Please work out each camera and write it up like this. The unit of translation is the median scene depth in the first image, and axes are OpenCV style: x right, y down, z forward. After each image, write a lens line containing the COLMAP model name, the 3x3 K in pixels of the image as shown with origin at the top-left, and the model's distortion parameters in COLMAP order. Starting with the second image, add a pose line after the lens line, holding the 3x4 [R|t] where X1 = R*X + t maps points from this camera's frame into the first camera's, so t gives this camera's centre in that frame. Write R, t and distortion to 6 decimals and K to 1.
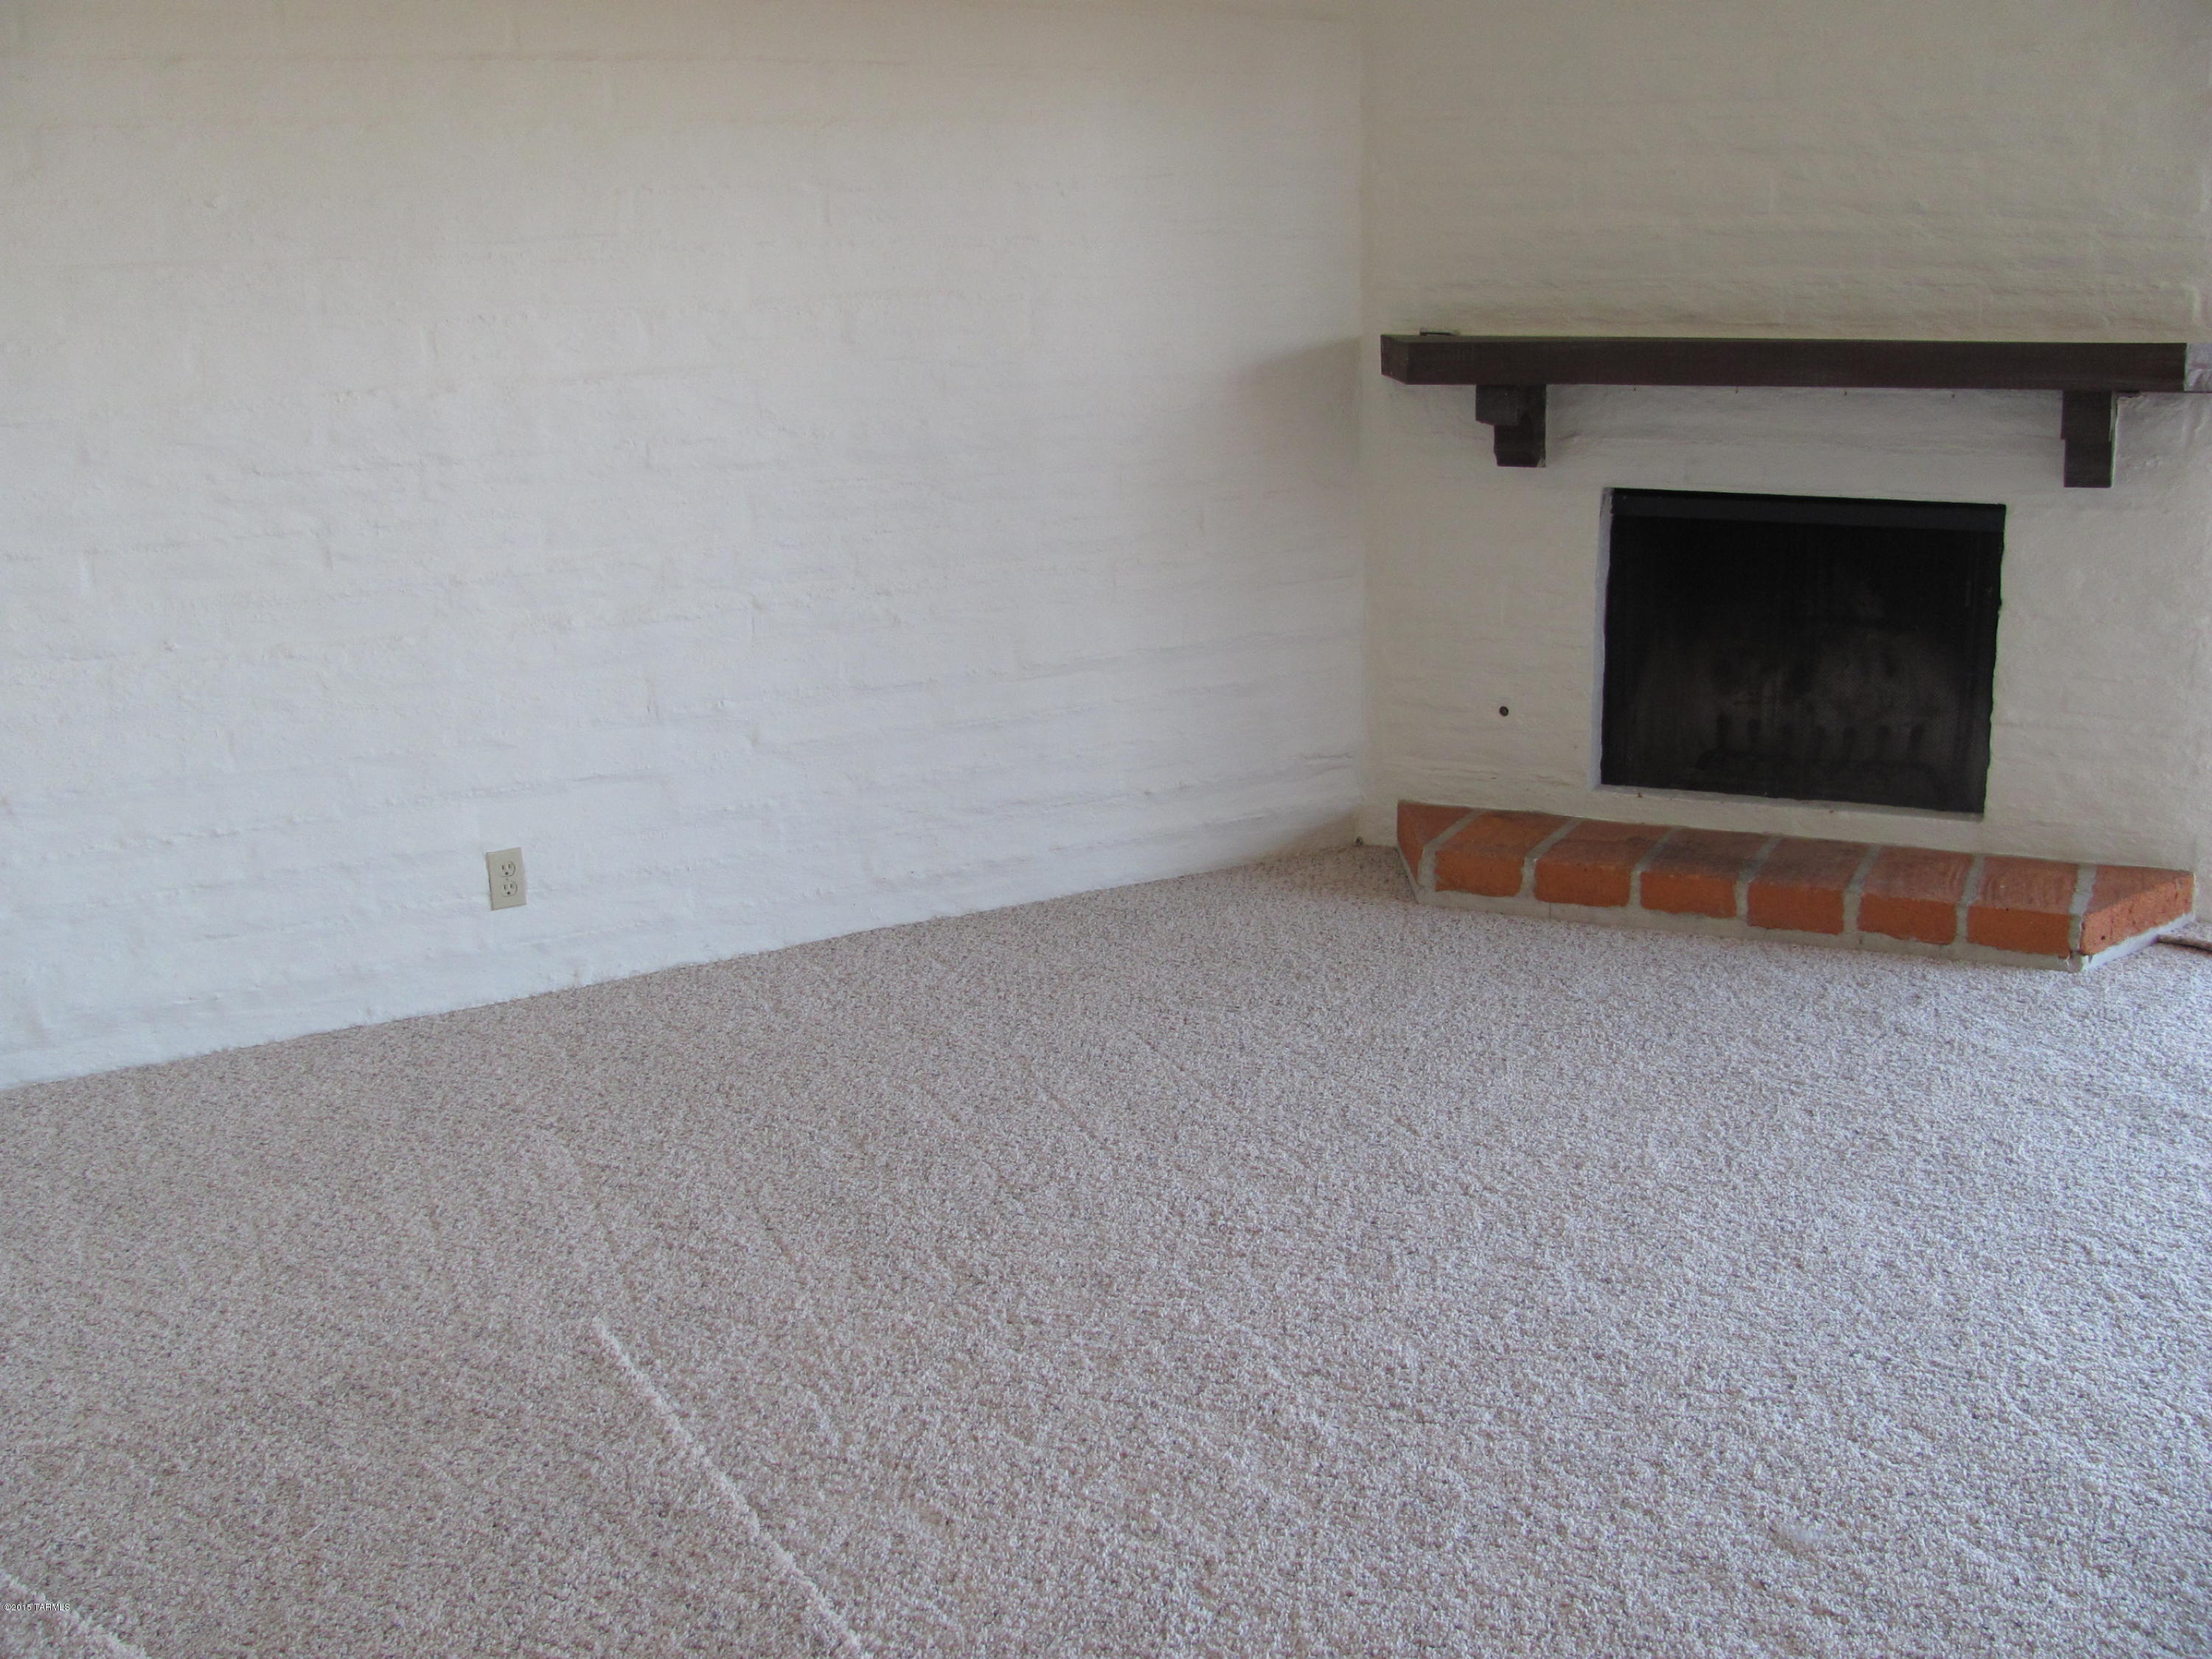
lens RADIAL K [[2333.0, 0, 1106.0], [0, 2333.0, 829.5], [0, 0, 1]] dist [-0.215509, 0.257008]
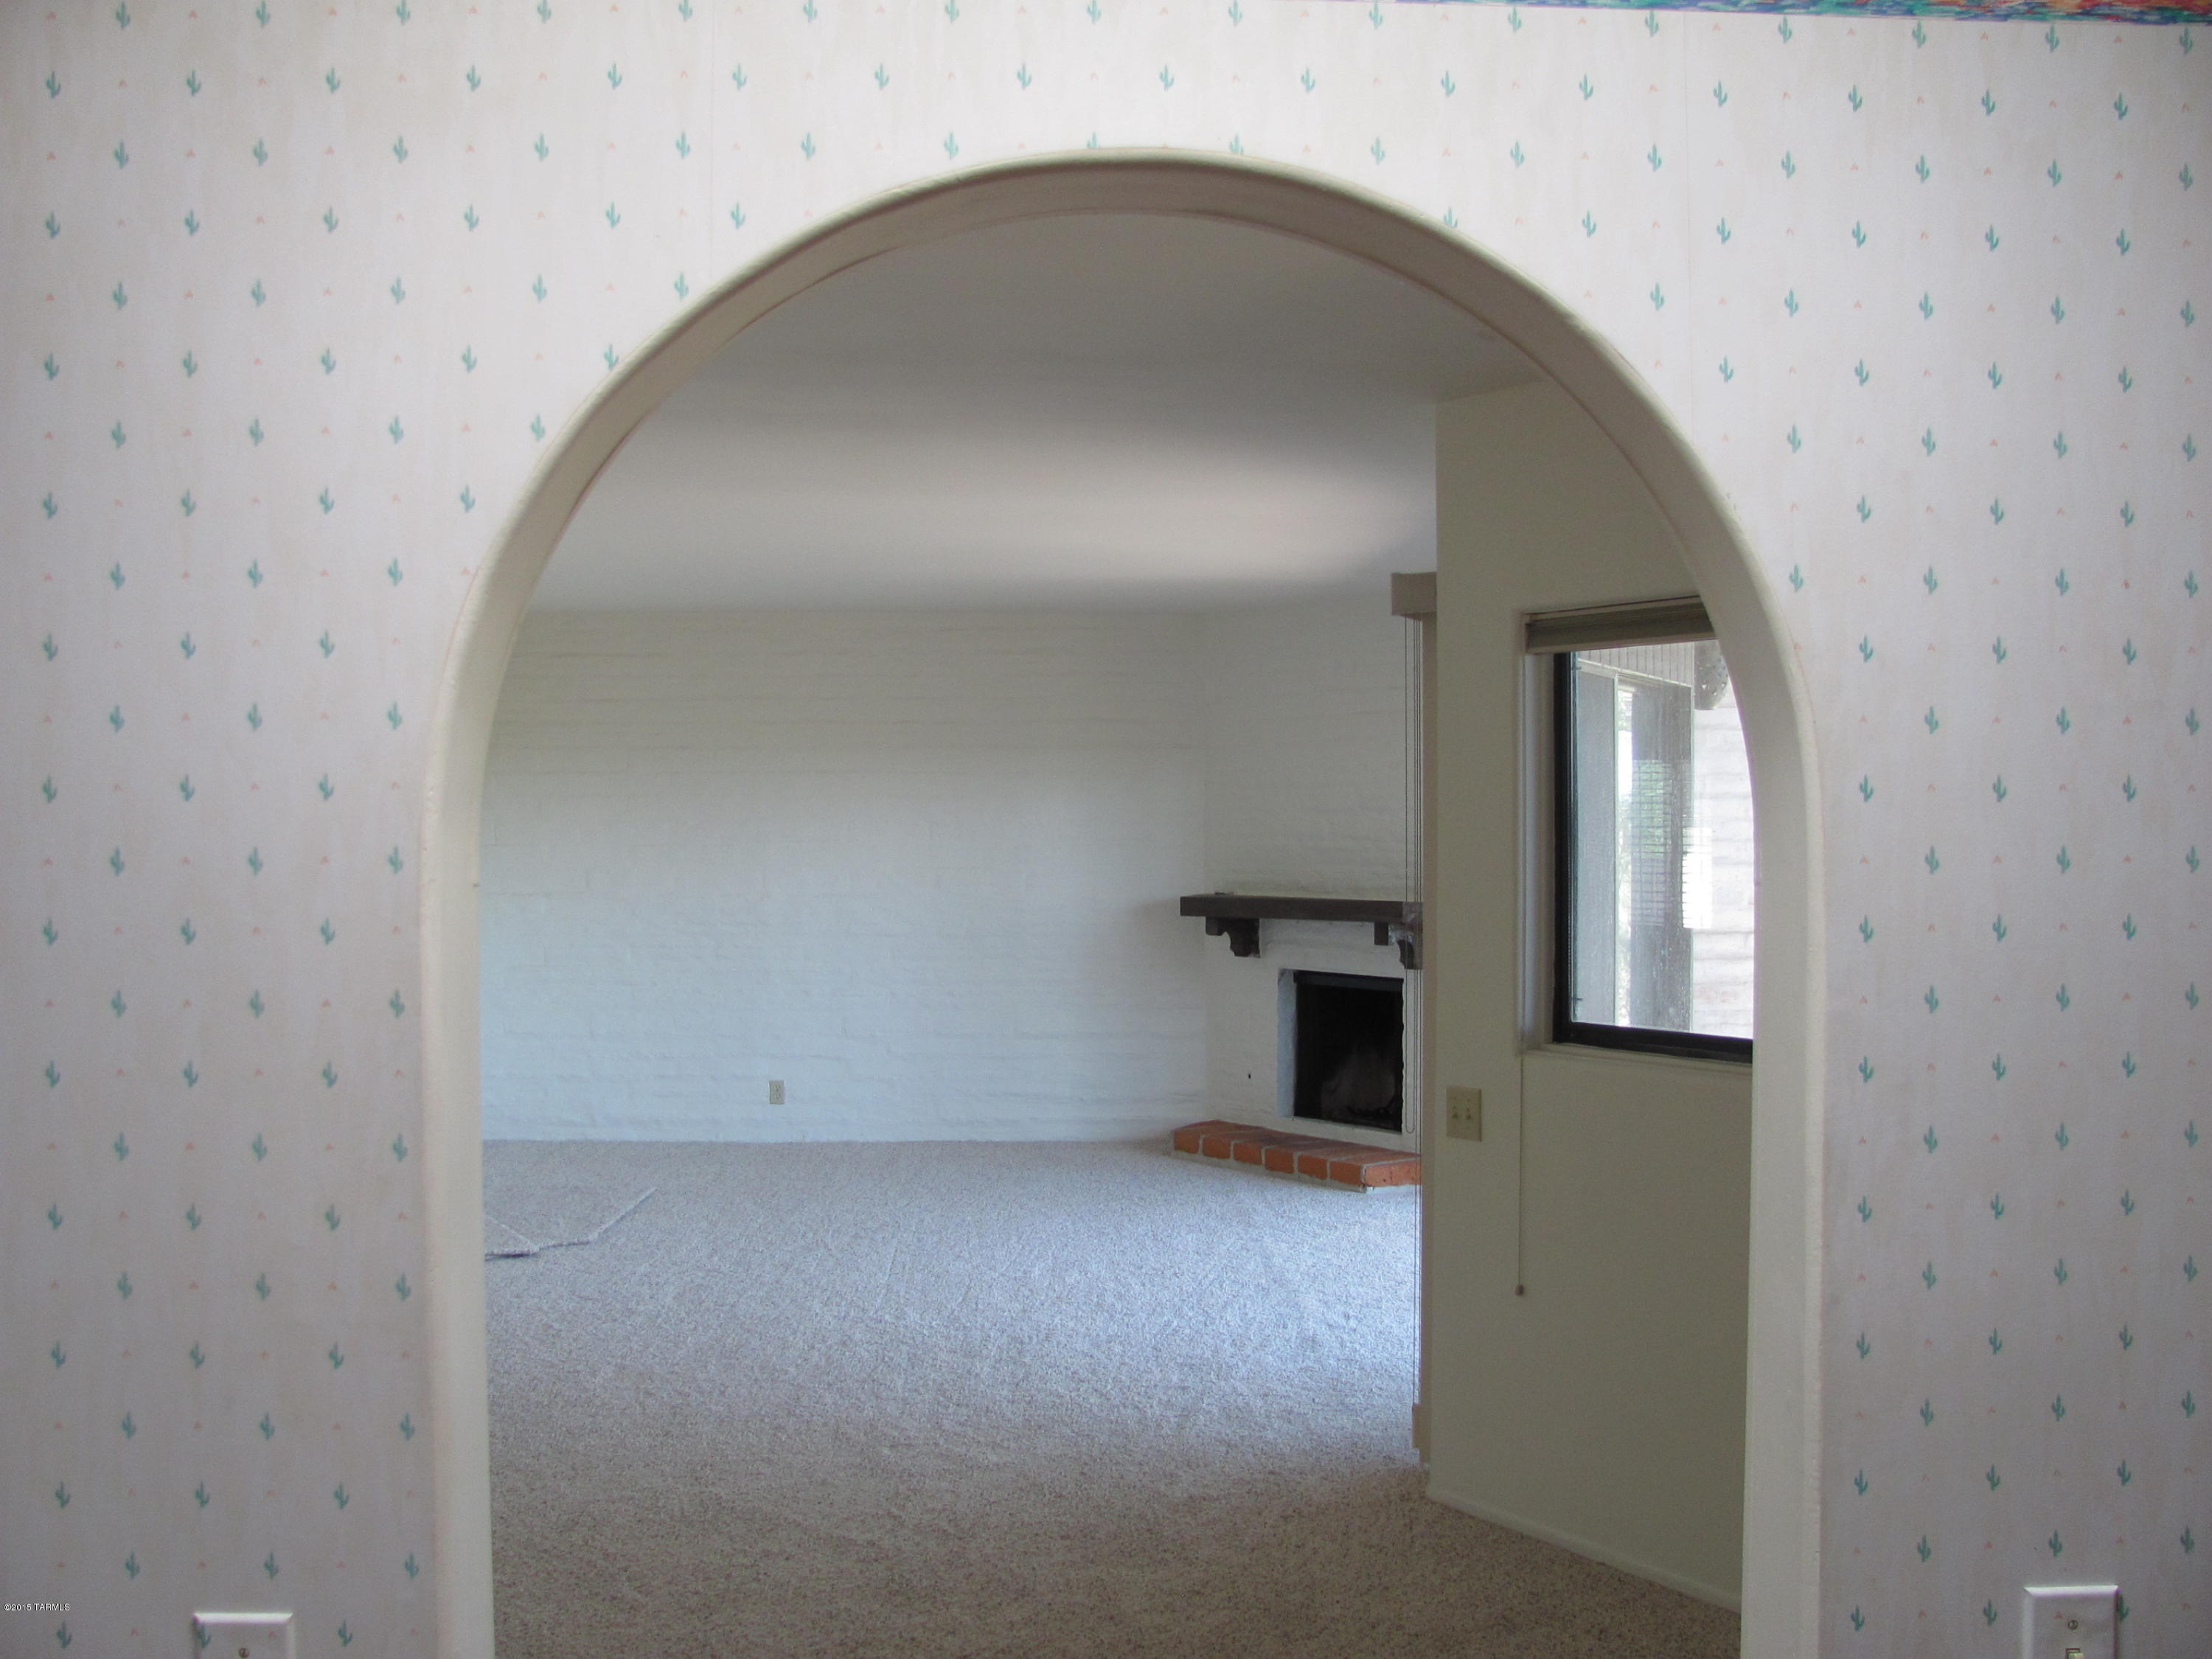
lens RADIAL K [[2333.0, 0, 1106.0], [0, 2333.0, 829.5], [0, 0, 1]] dist [-0.215509, 0.257008]
pose [[0.872440, 0.022918, -0.488184, 1.189607], [-0.137071, 0.970282, -0.199412, 0.184888], [0.469106, 0.240891, 0.849653, -0.966616]]
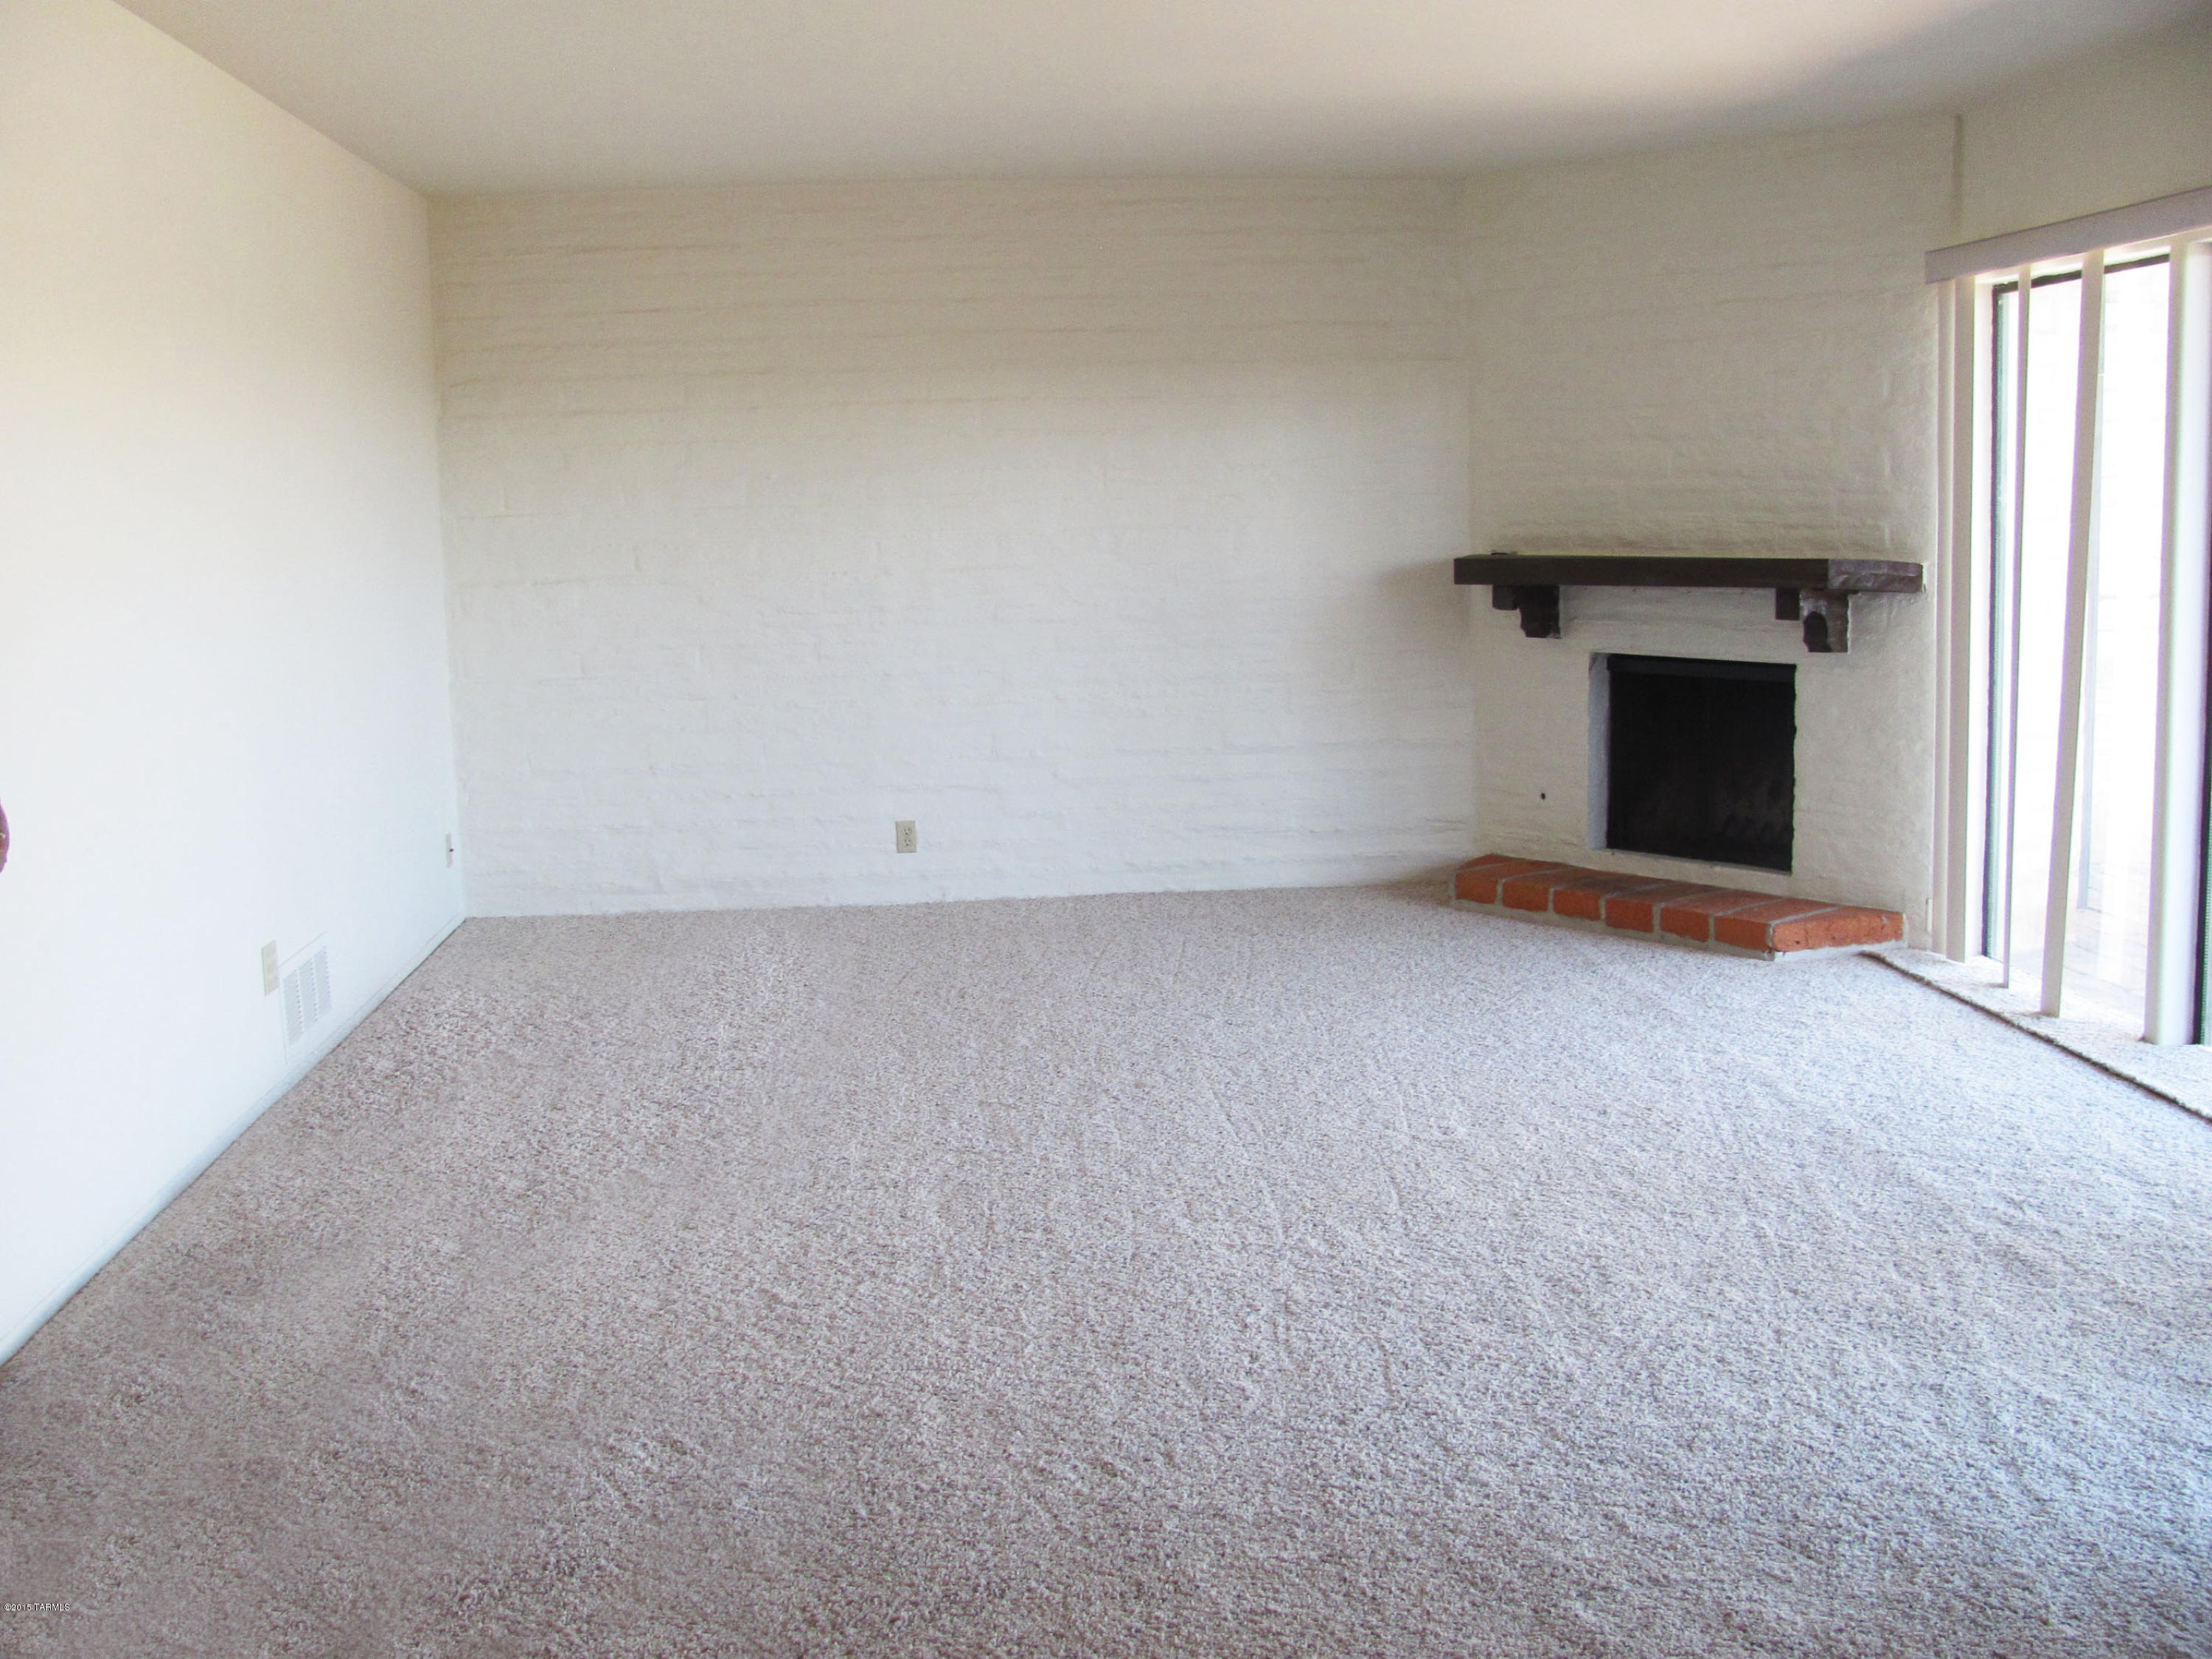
lens RADIAL K [[2333.0, 0, 1106.0], [0, 2333.0, 829.5], [0, 0, 1]] dist [-0.215509, 0.257008]
pose [[0.896462, 0.062633, -0.438671, 0.661128], [-0.102550, 0.992410, -0.067873, 0.118741], [0.431090, 0.105831, 0.896081, -0.570504]]
